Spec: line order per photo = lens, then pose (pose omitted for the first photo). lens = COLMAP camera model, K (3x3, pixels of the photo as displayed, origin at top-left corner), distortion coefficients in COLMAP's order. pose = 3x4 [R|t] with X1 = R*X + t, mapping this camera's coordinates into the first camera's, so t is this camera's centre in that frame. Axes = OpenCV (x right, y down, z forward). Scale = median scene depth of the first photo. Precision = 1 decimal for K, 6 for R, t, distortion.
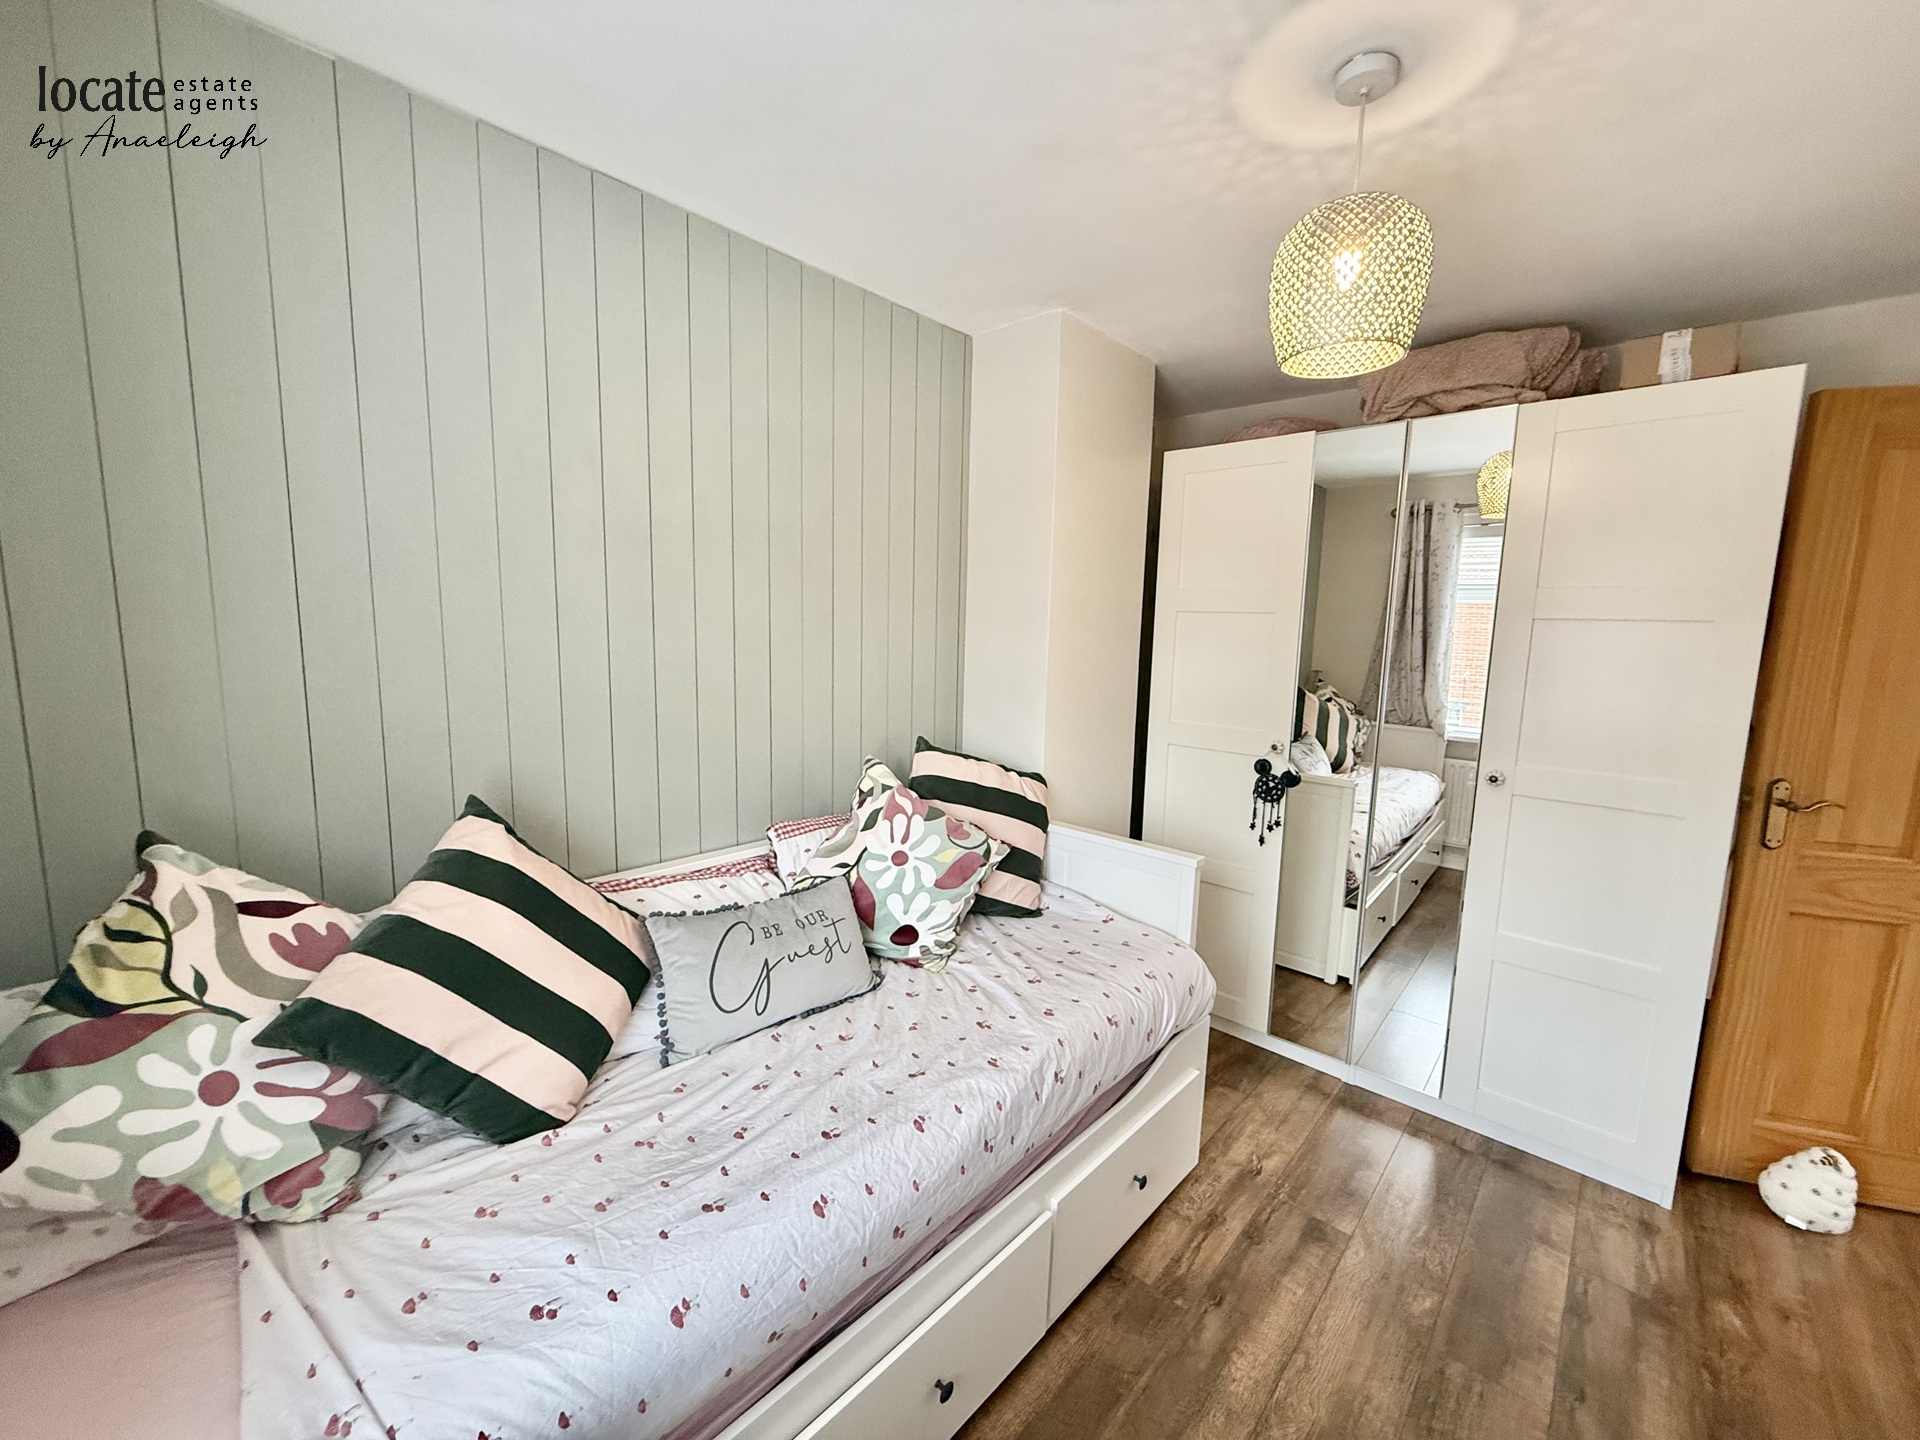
lens RADIAL K [[762.0, 0, 953.0], [0, 762.0, 718.8], [0, 0, 1]] dist [0.001238, -0.000424]
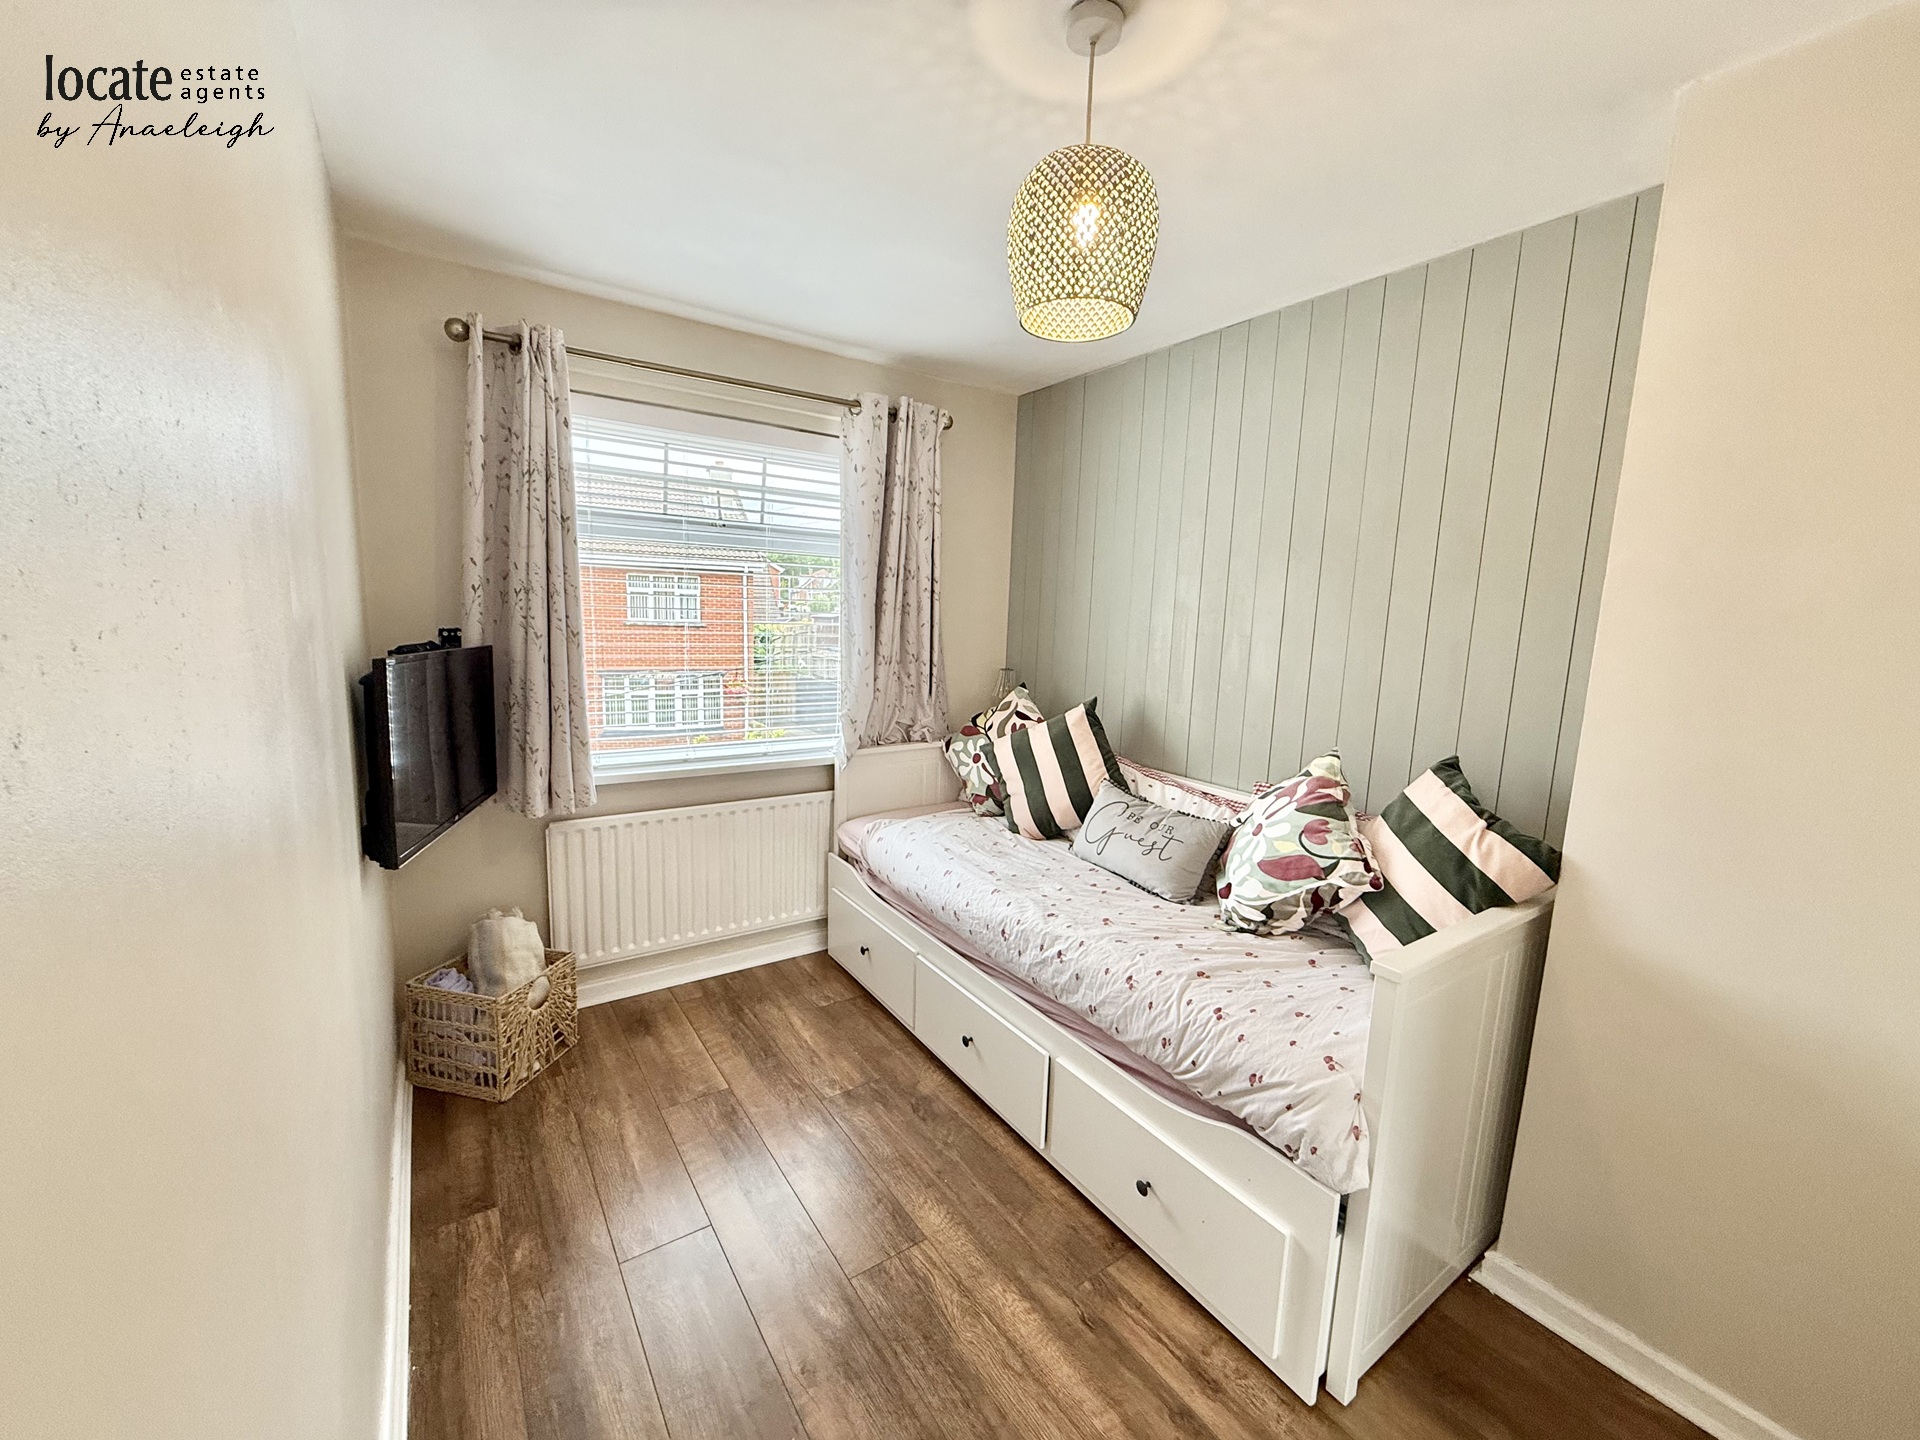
lens RADIAL K [[762.0, 0, 955.1], [0, 762.0, 717.6], [0, 0, 1]] dist [0.001238, -0.000424]
pose [[-0.224728, 0.105654, -0.968677, 1.285188], [-0.162774, 0.976066, 0.144223, -0.069618], [0.960730, 0.190087, -0.202151, 0.949731]]
